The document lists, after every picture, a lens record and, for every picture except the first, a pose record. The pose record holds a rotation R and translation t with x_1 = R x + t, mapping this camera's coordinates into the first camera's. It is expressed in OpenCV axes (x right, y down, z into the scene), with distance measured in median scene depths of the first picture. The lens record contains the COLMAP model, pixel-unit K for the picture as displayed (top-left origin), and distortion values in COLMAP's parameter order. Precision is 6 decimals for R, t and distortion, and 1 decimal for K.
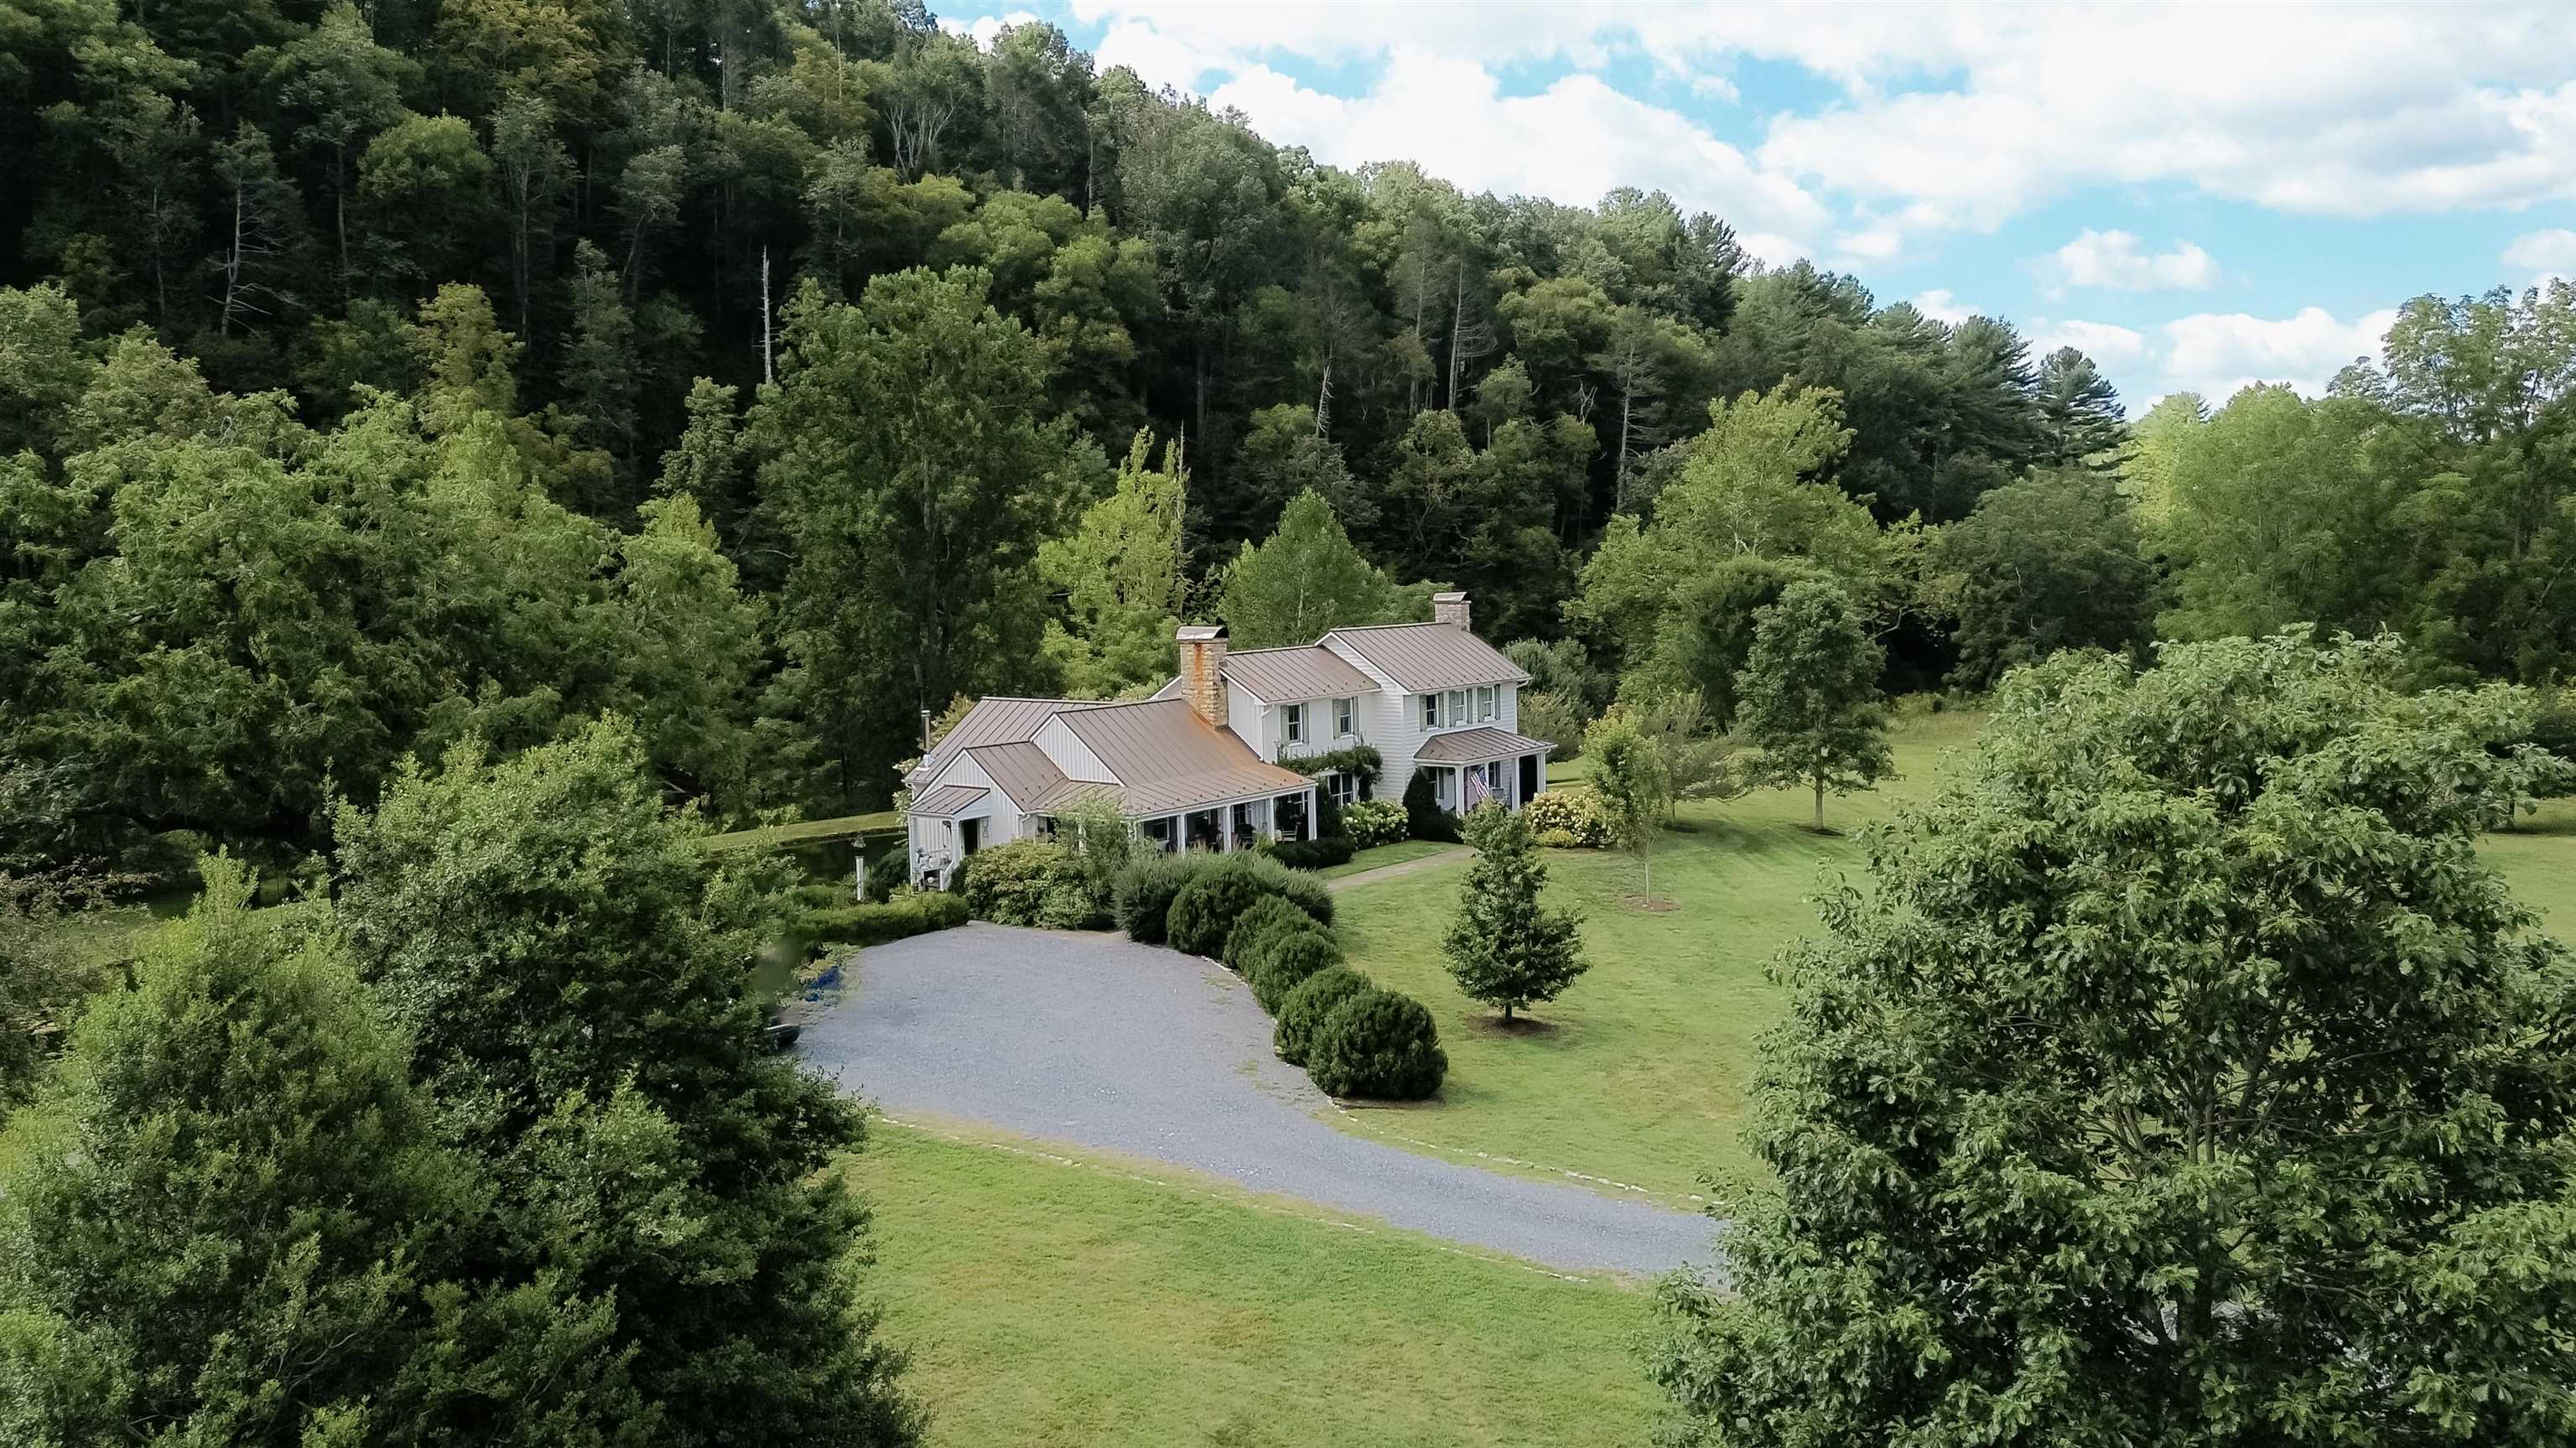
lens RADIAL K [[1858.2, 0, 1288.0], [0, 1858.2, 724.0], [0, 0, 1]] dist [0.064632, -0.060303]
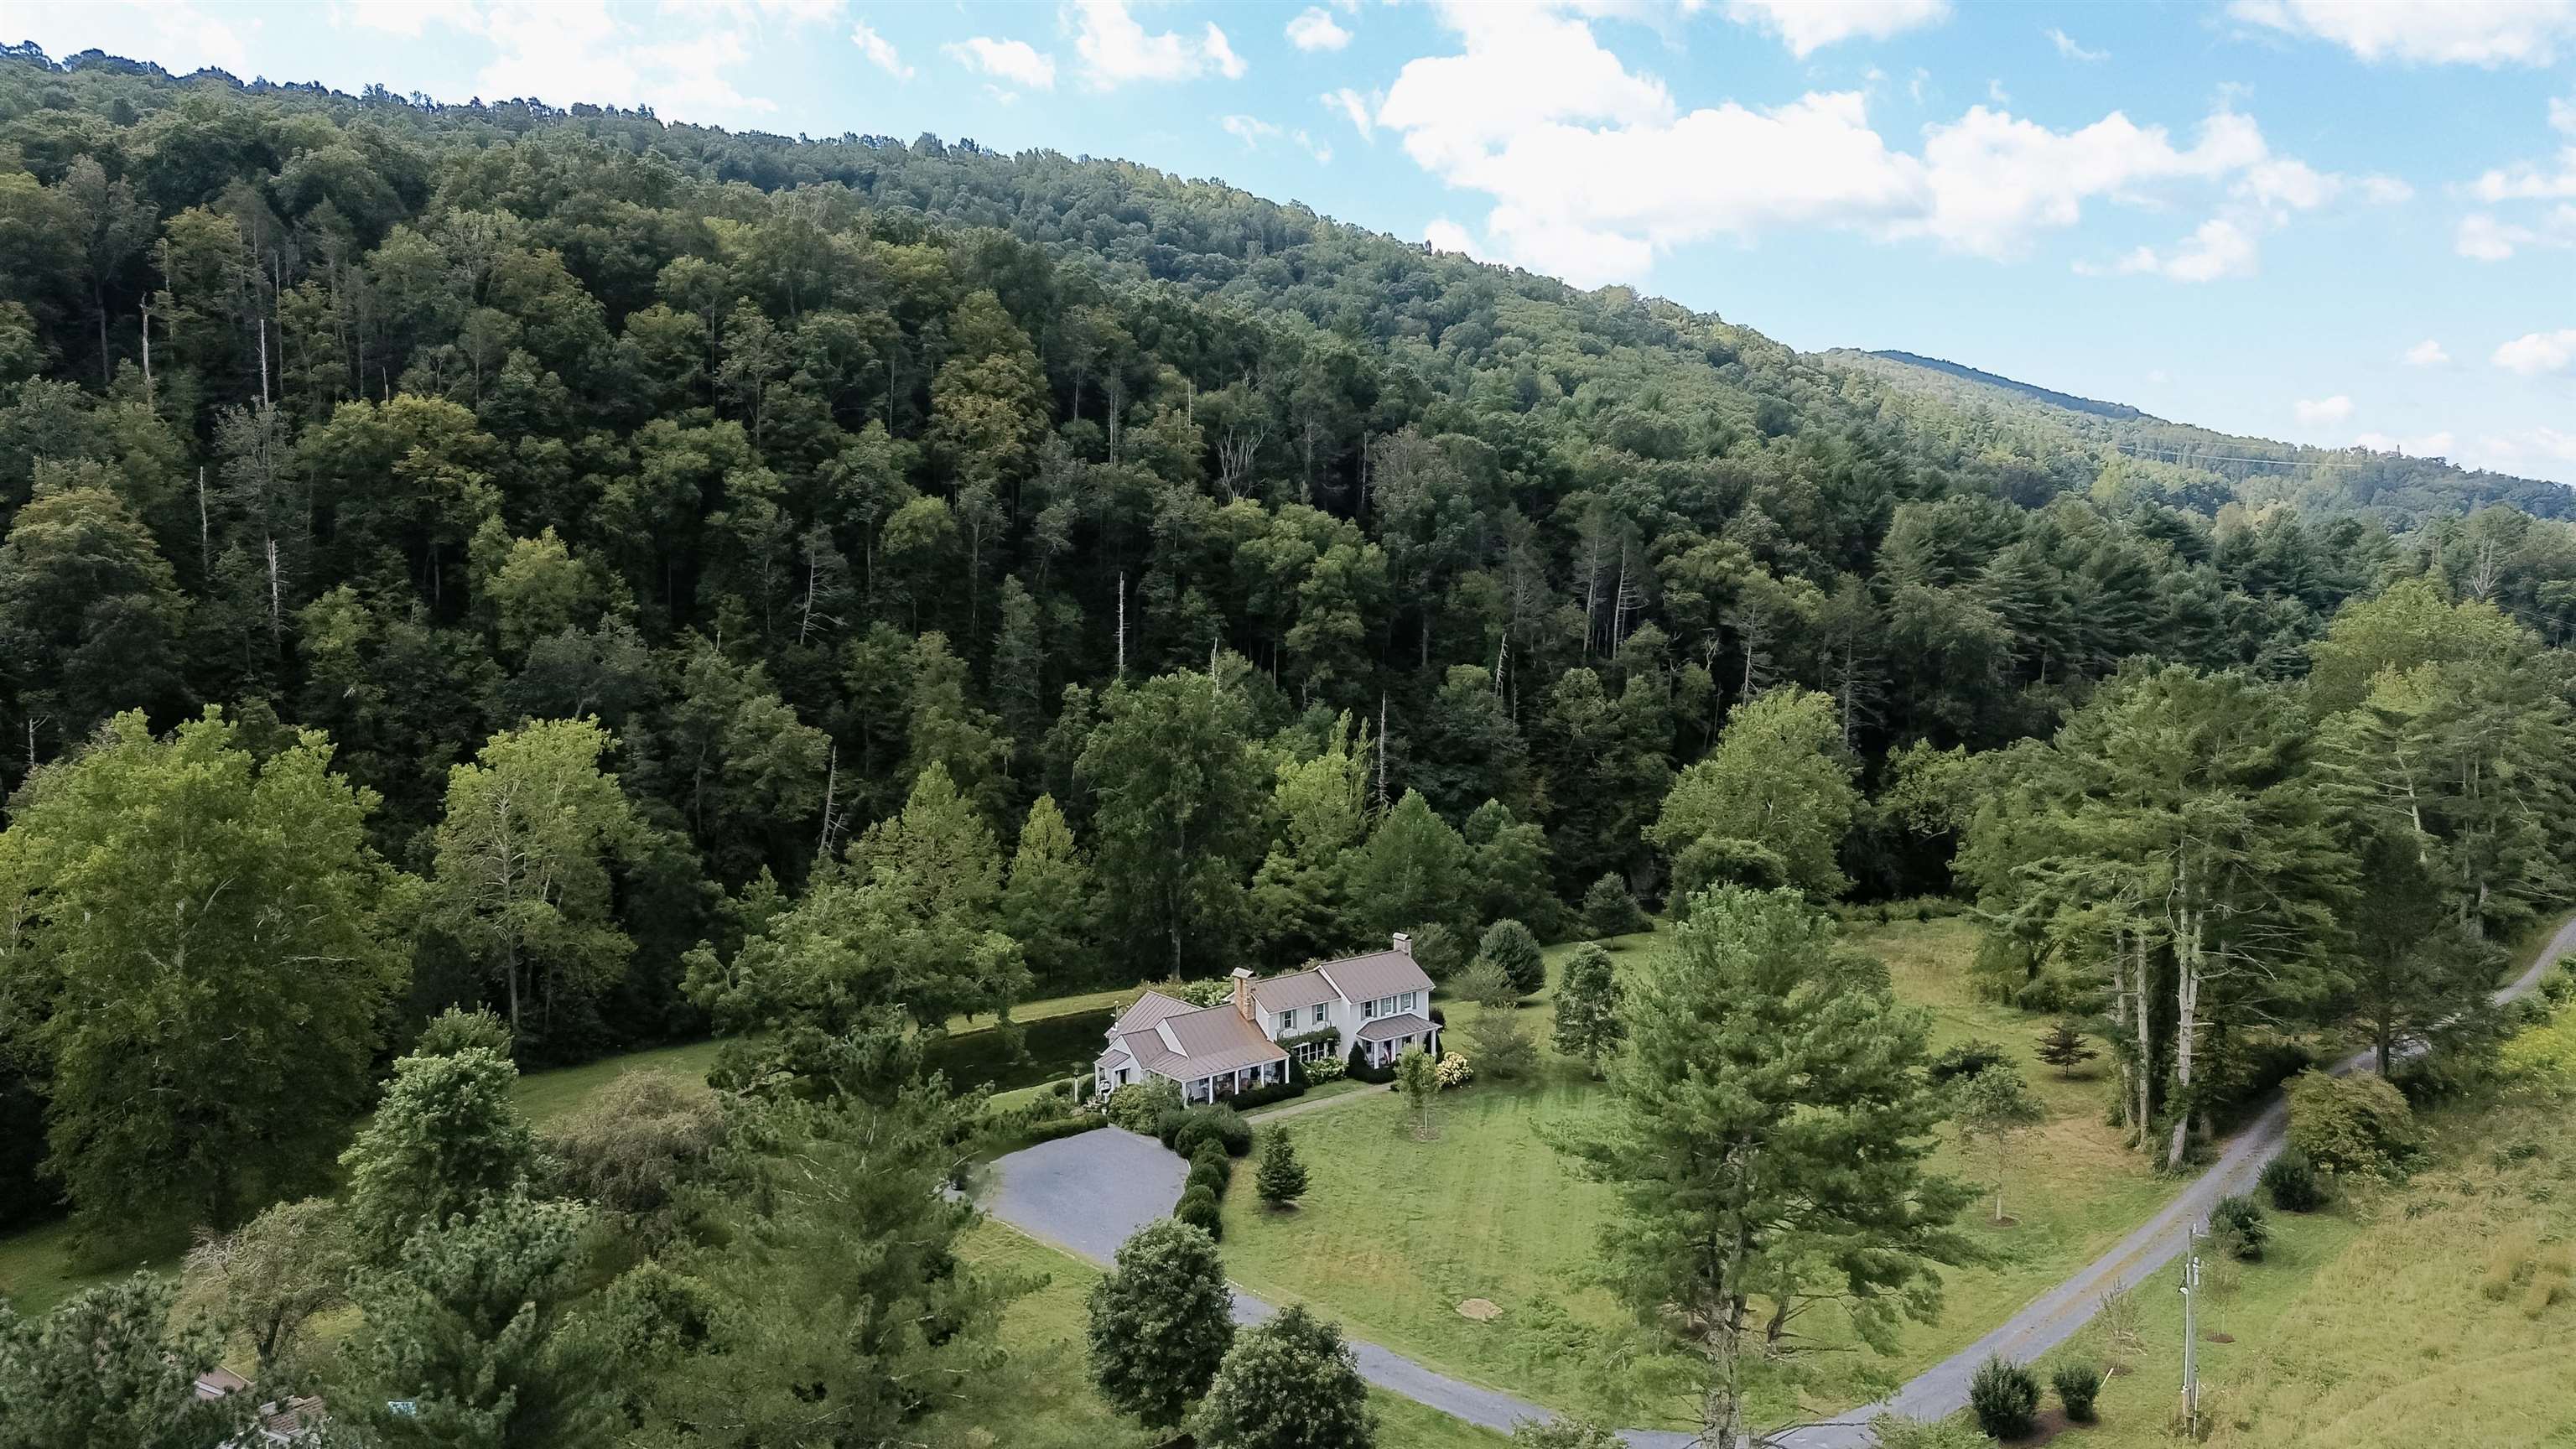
lens RADIAL K [[1797.0, 0, 1288.0], [0, 1797.0, 724.5], [0, 0, 1]] dist [0.126628, -0.146565]
pose [[0.973879, 0.035403, -0.224292, 0.197321], [-0.033424, 0.999362, 0.012618, -0.158319], [0.224596, -0.004792, 0.974440, -0.425338]]
